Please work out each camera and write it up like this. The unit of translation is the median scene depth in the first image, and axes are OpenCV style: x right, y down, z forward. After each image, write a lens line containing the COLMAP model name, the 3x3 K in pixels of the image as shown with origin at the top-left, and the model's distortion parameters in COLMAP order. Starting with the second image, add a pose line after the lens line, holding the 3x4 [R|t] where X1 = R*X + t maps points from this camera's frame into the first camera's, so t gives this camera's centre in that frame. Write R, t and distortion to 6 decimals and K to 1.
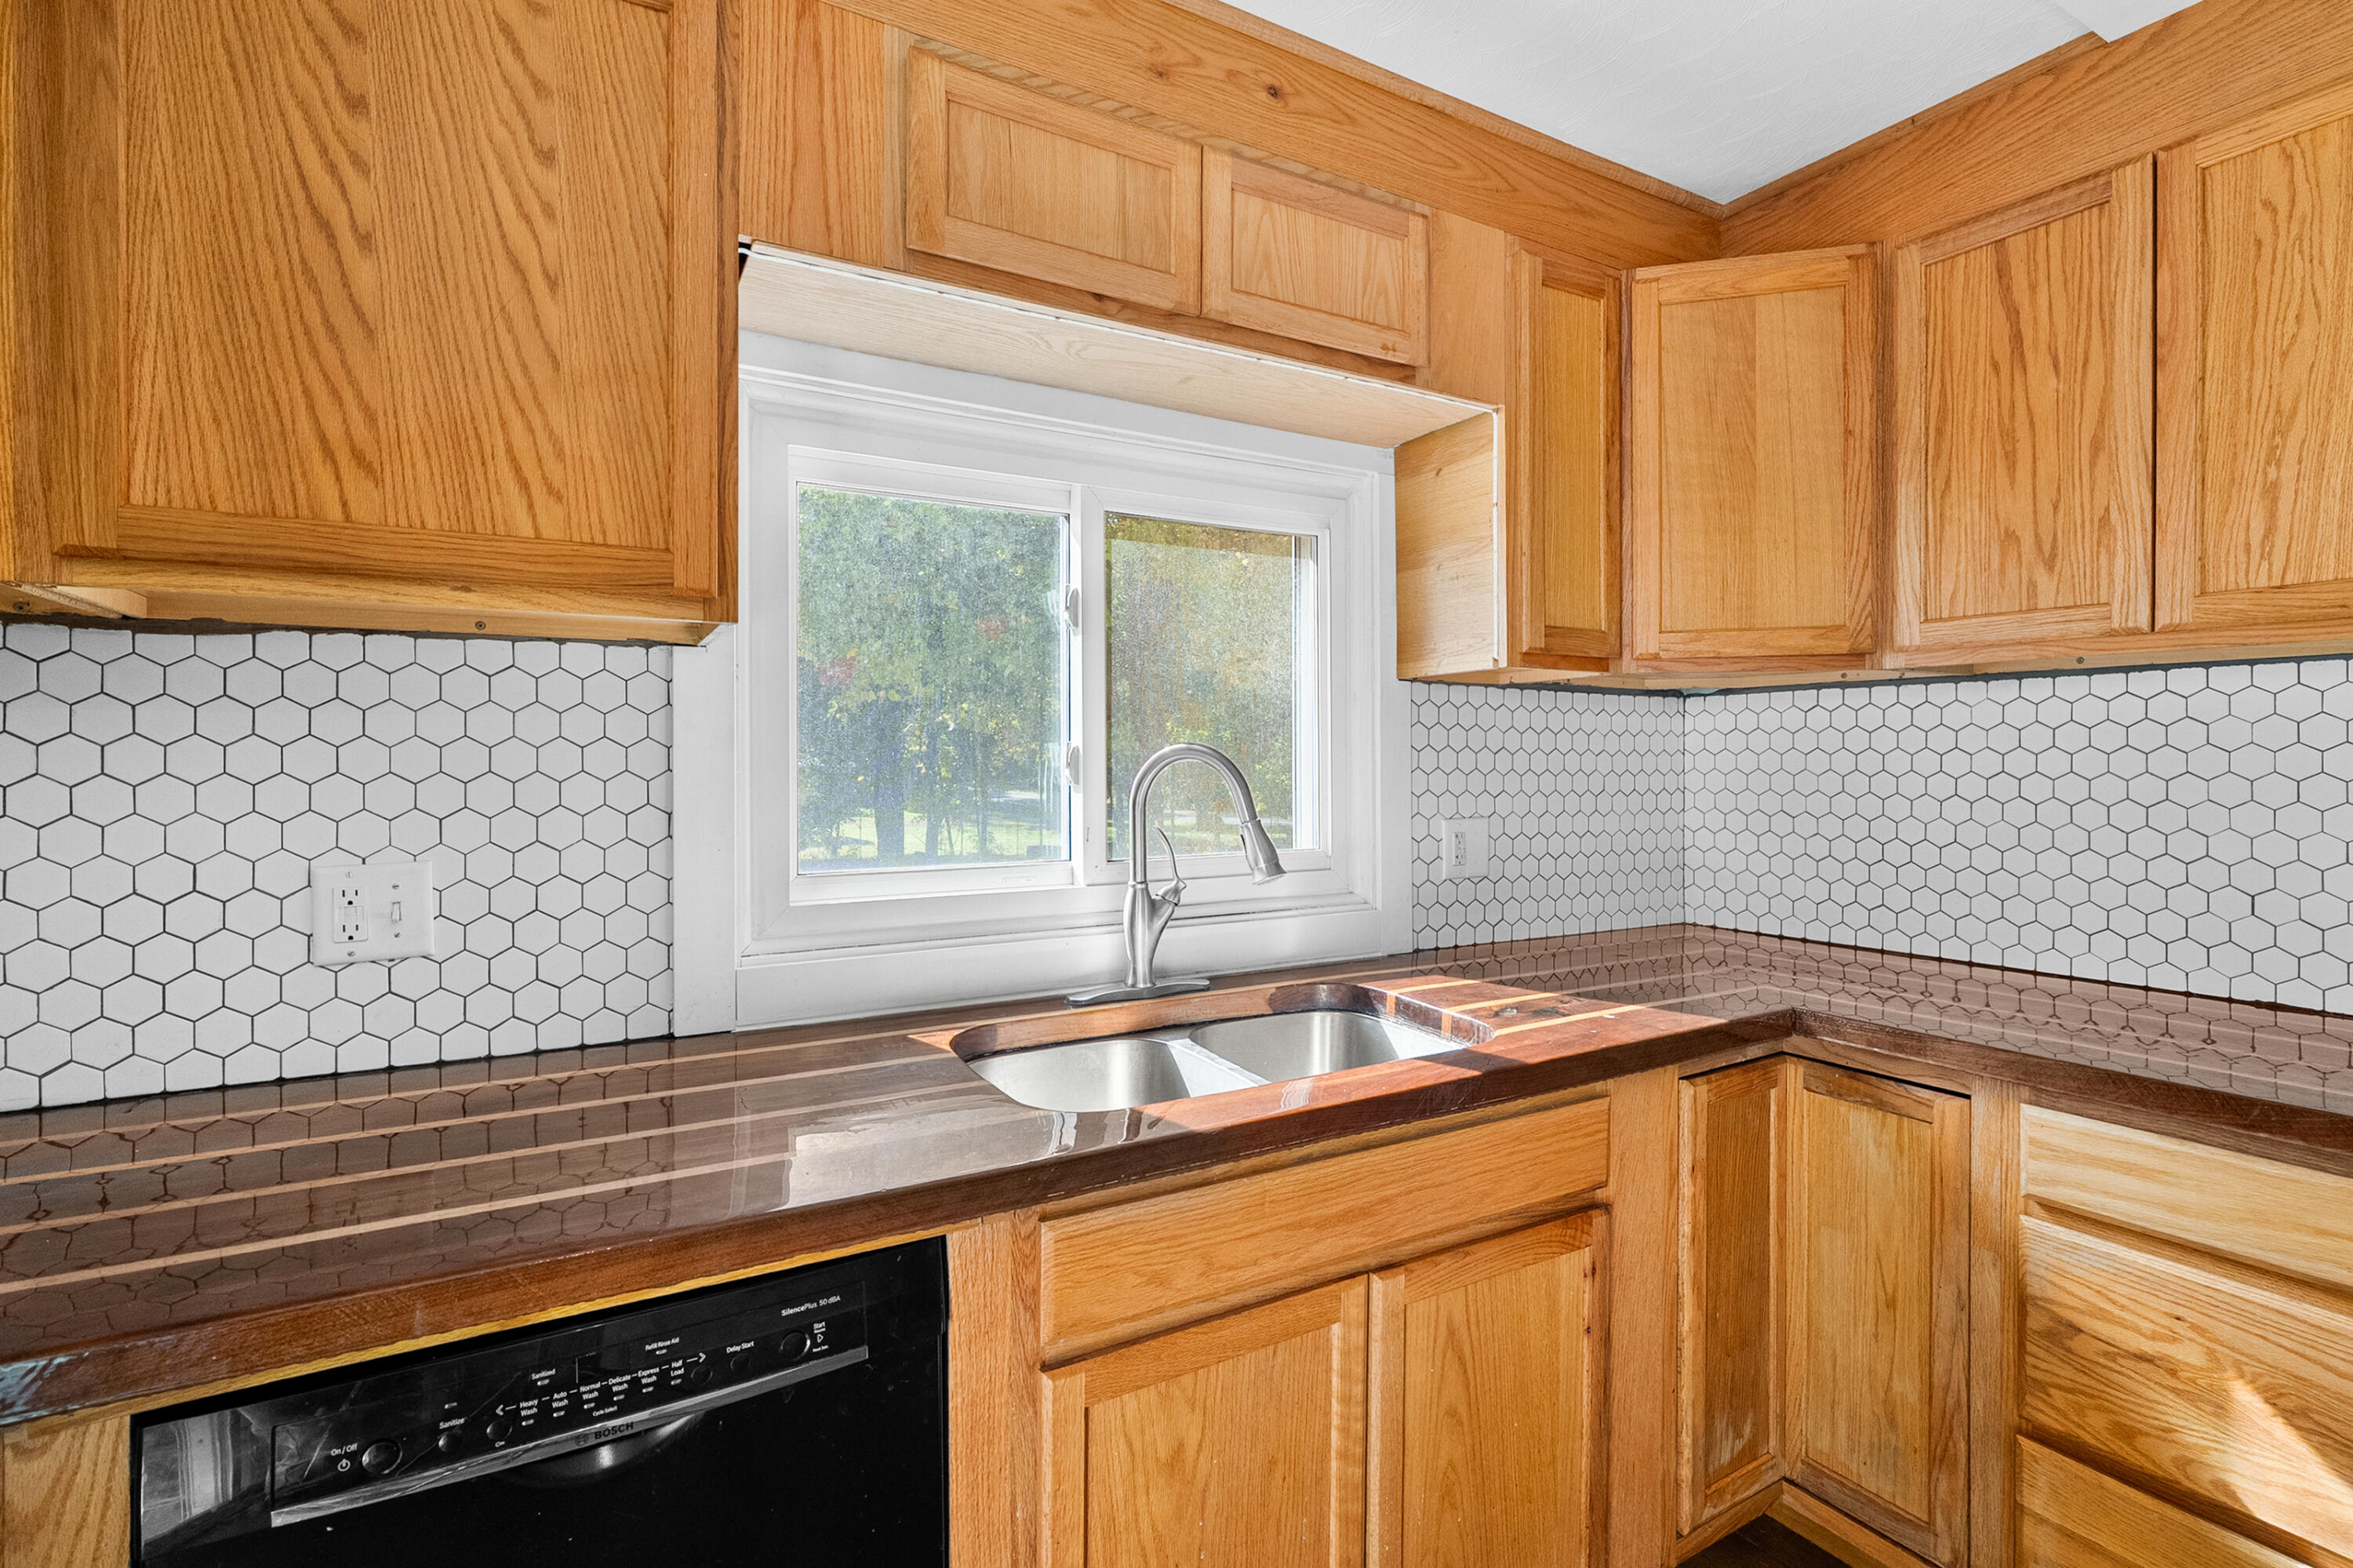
lens RADIAL K [[1063.1, 0, 1163.9], [0, 1063.1, 760.9], [0, 0, 1]] dist [-0.004061, -0.000026]
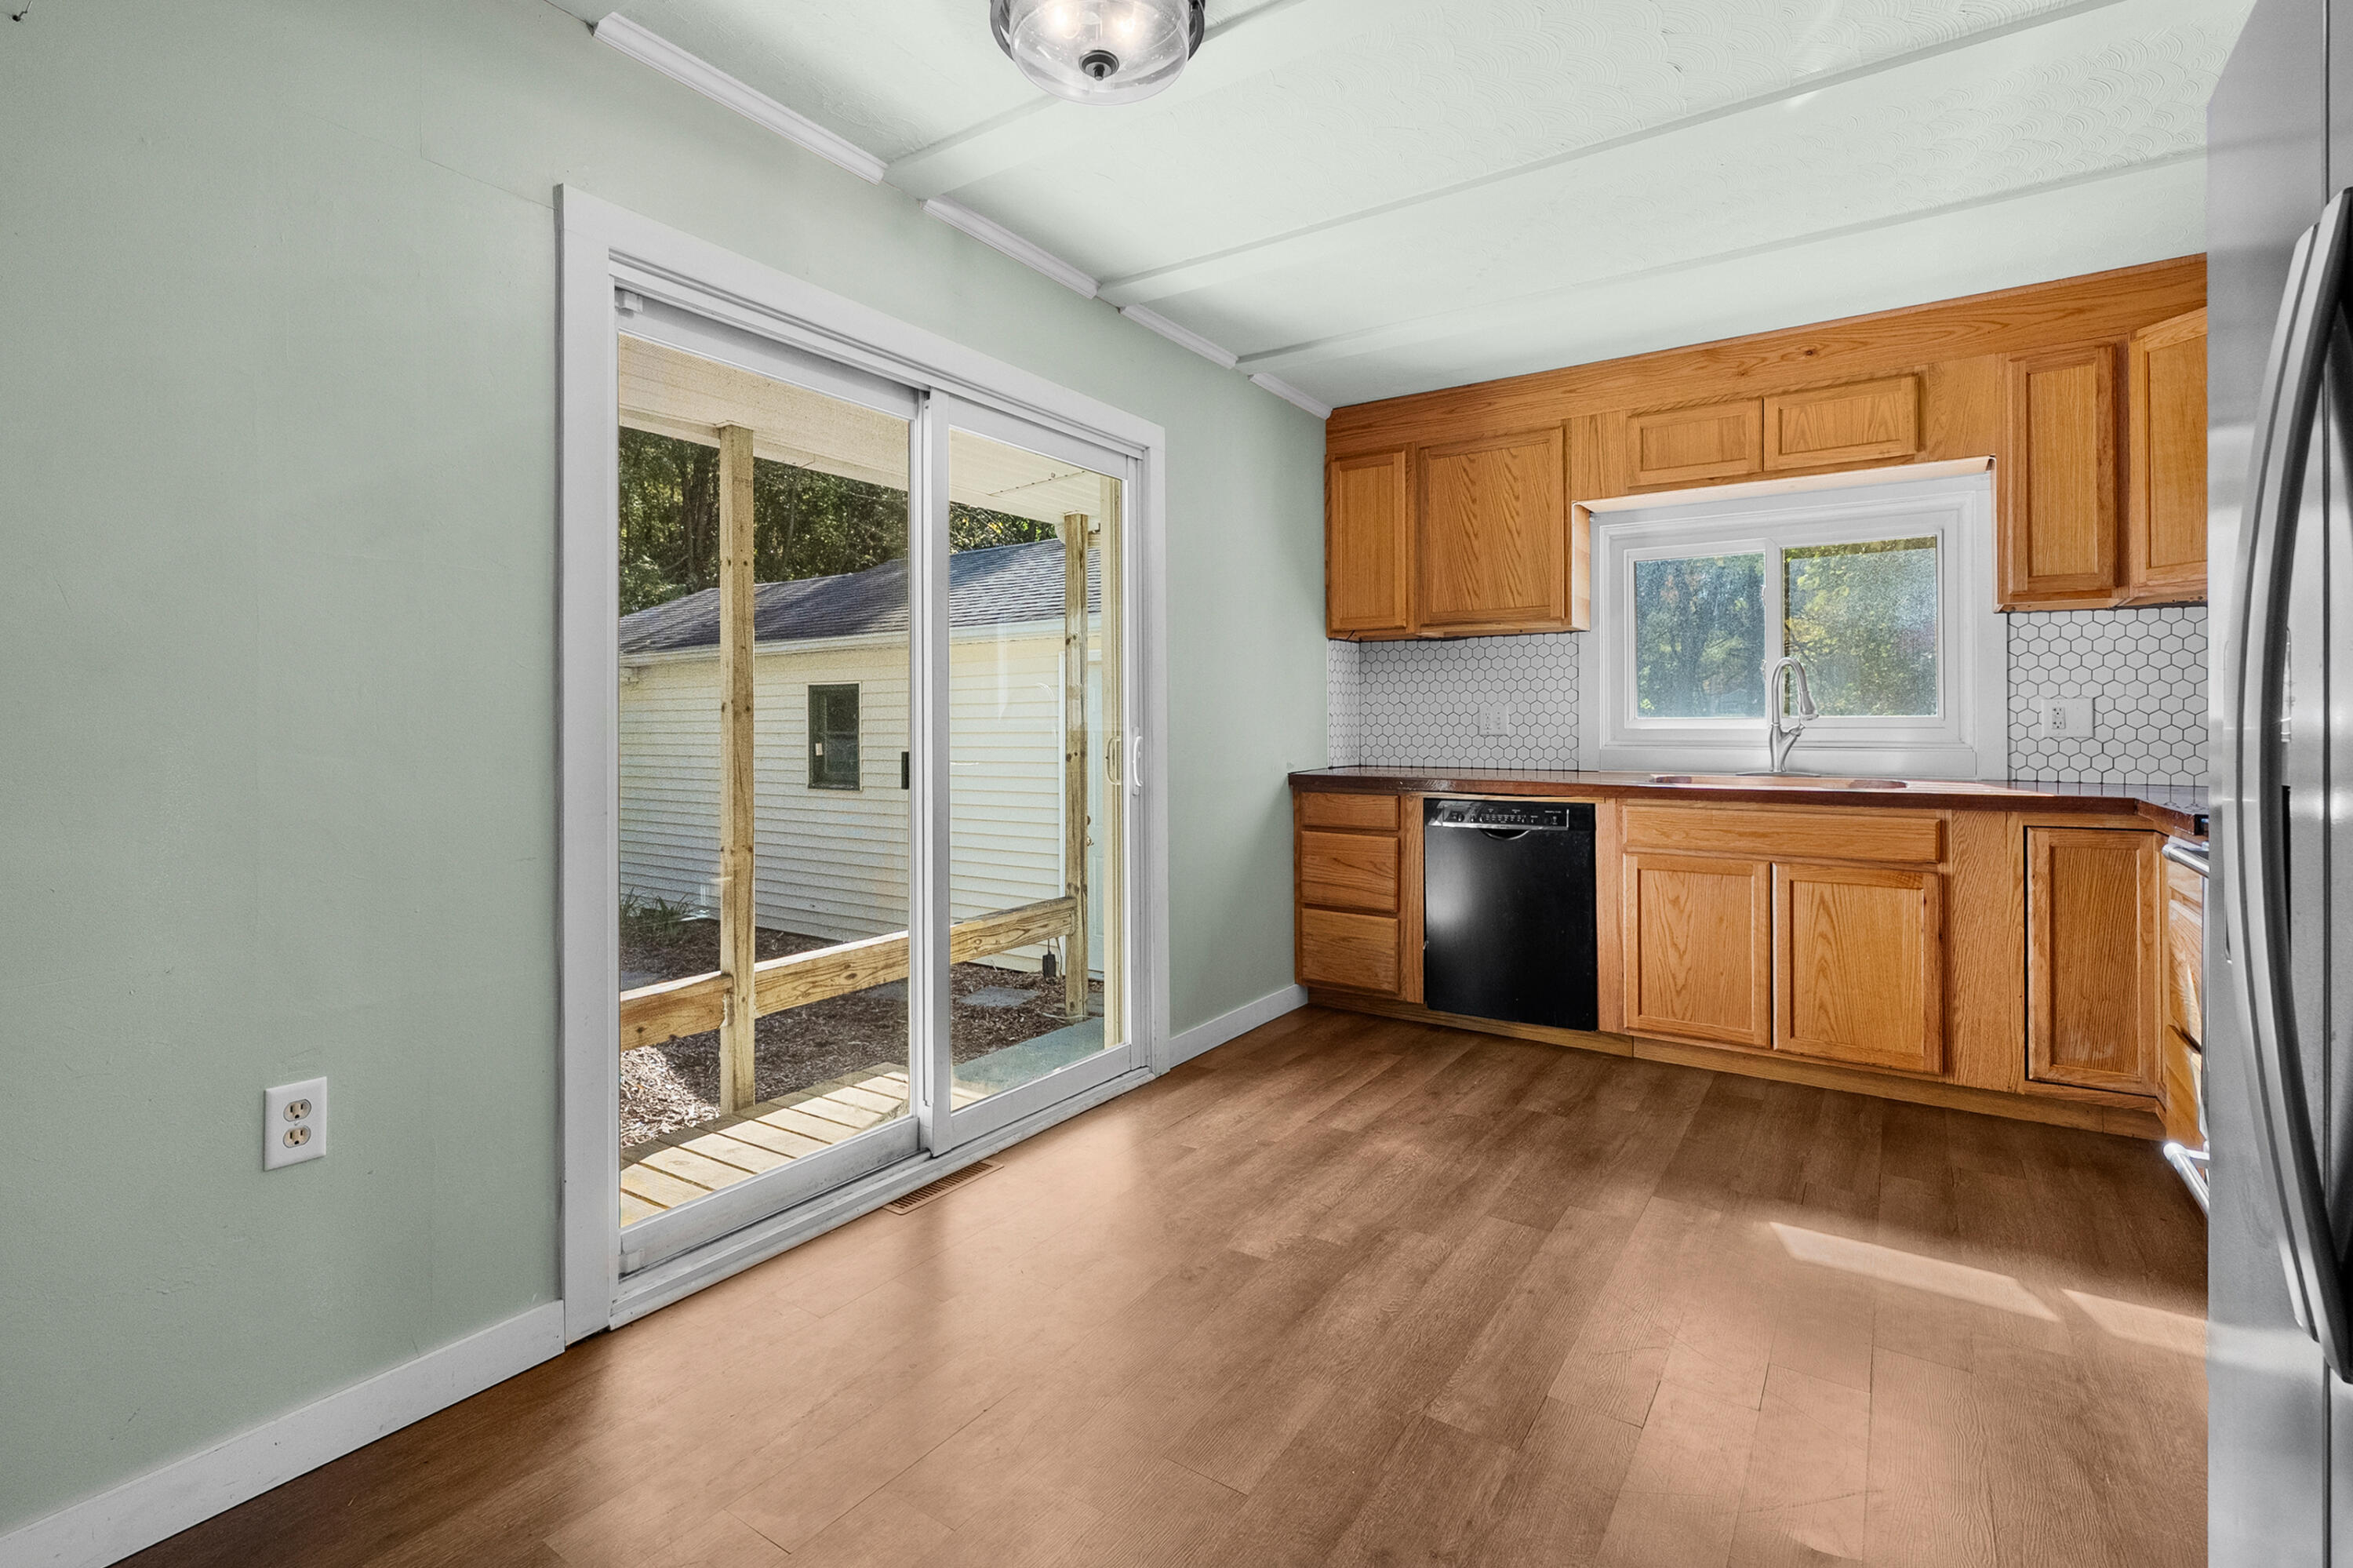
lens RADIAL K [[1063.1, 0, 1176.5], [0, 1063.1, 714.3], [0, 0, 1]] dist [-0.004061, -0.000026]
pose [[0.442583, -0.006725, -0.896702, 1.739613], [-0.002026, 0.999962, -0.008500, 0.148917], [0.896725, 0.005579, 0.442553, -1.315463]]
